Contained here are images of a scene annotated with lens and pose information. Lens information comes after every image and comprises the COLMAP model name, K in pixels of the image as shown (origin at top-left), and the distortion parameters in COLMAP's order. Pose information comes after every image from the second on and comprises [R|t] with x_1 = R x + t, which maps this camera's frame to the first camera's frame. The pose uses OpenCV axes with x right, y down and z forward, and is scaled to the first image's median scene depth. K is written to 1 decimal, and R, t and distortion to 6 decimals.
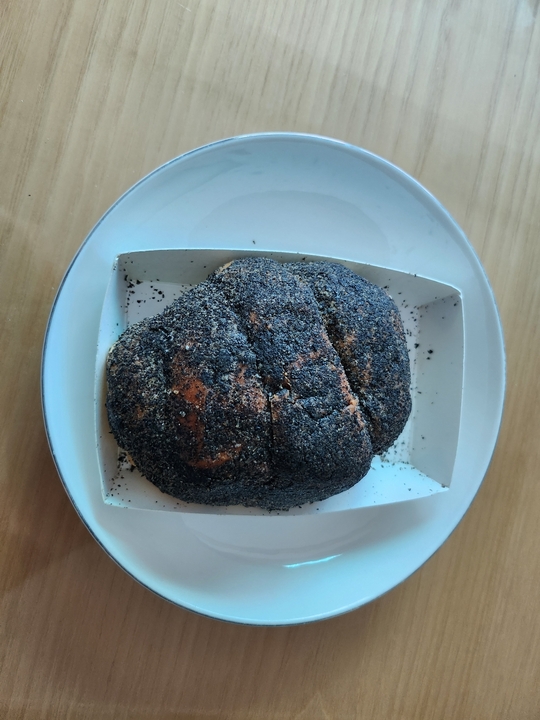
lens RADIAL K [[553.9, 0, 270.0], [0, 553.9, 360.0], [0, 0, 1]] dist [-0.002855, -0.003262]
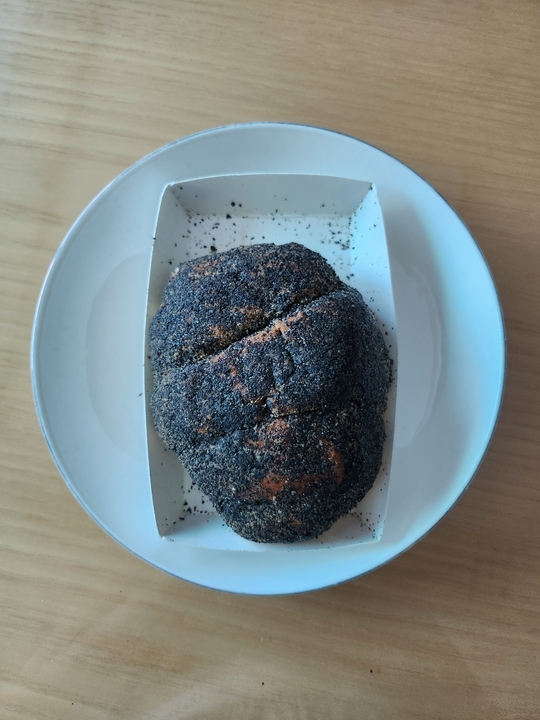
lens RADIAL K [[553.9, 0, 270.0], [0, 553.9, 360.0], [0, 0, 1]] dist [-0.002855, -0.003262]
pose [[-0.058916, -0.967688, -0.245173, 0.349348], [0.997733, -0.049083, -0.046031, 0.107671], [0.032509, -0.247329, 0.968386, -0.002734]]
